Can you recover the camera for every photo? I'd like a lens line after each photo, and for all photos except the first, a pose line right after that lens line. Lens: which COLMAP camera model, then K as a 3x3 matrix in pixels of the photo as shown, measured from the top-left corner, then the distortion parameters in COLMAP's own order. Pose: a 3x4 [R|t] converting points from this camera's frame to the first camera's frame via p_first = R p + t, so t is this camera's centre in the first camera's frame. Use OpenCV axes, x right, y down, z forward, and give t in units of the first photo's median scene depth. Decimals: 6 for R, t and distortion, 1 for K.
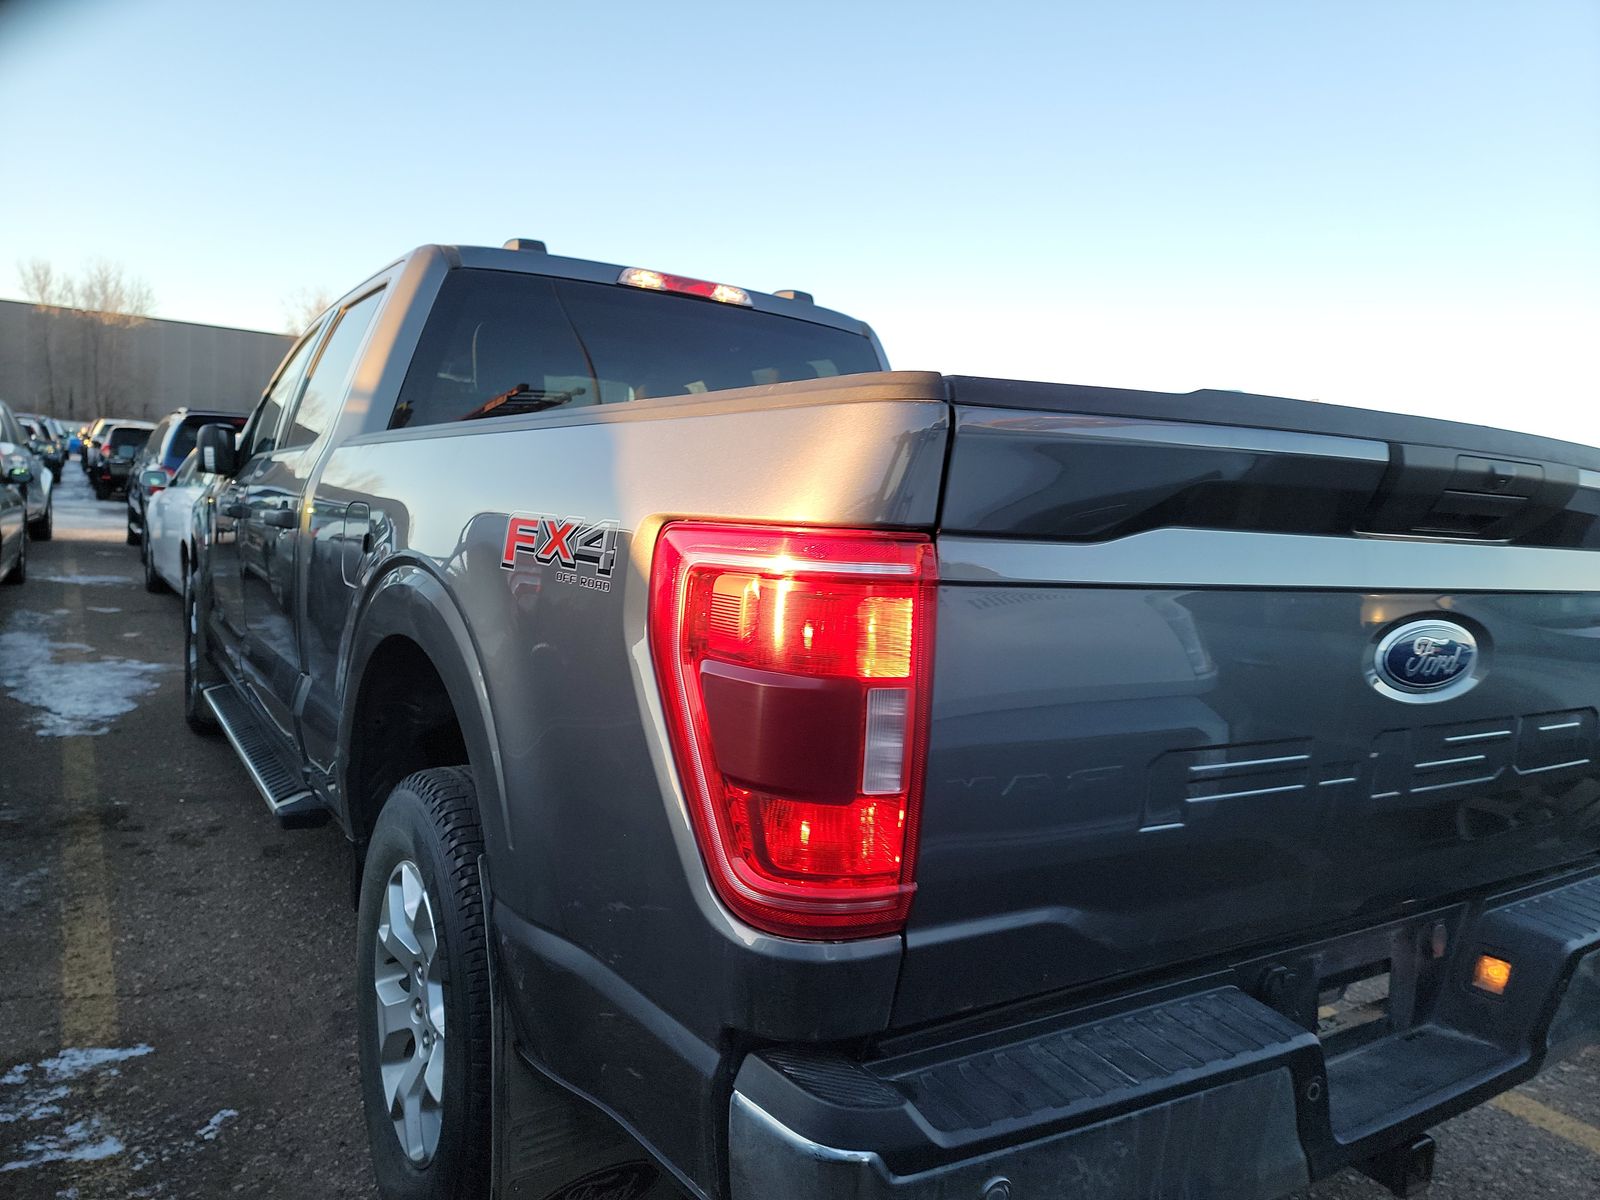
lens RADIAL K [[1095.5, 0, 844.3], [0, 1095.5, 584.1], [0, 0, 1]] dist [0.086698, -0.056229]
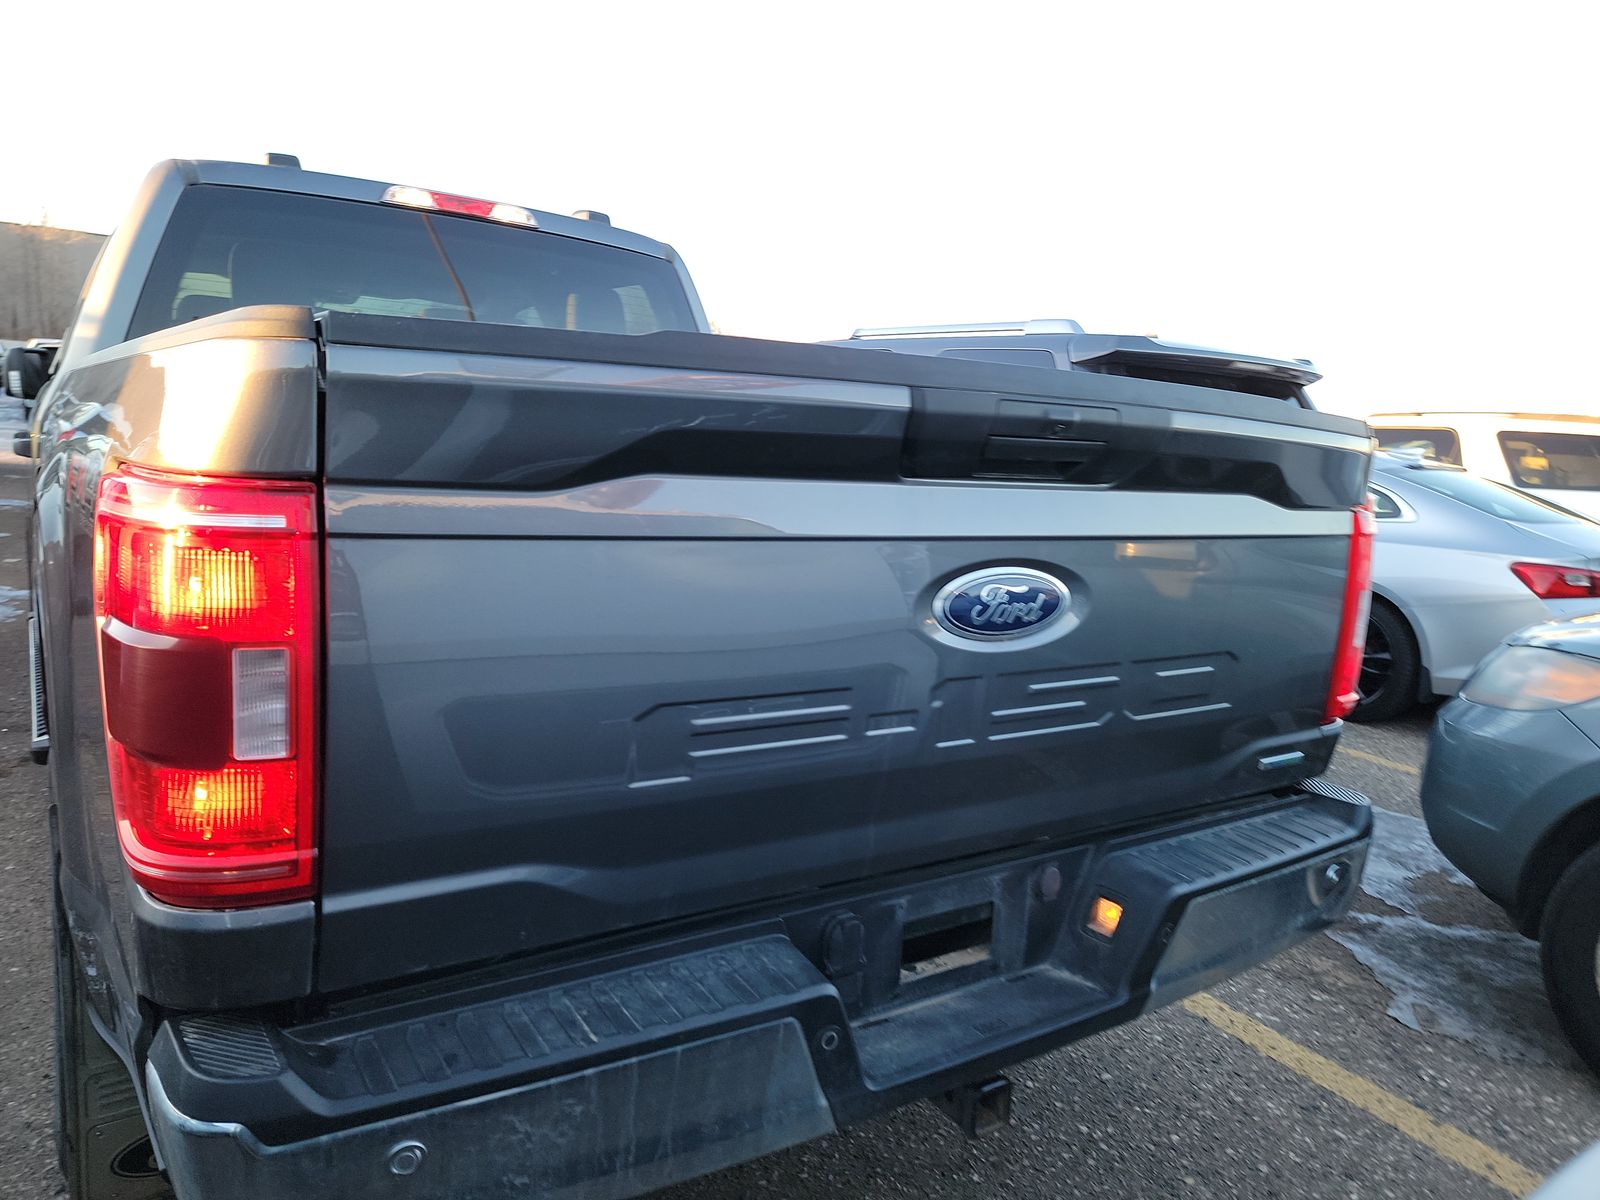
lens RADIAL K [[1095.5, 0, 809.2], [0, 1095.5, 576.4], [0, 0, 1]] dist [0.086698, -0.056229]
pose [[0.999993, 0.003090, -0.002073, 0.347363], [-0.002956, 0.998080, 0.061859, -0.018528], [0.002260, -0.061853, 0.998083, 0.034092]]
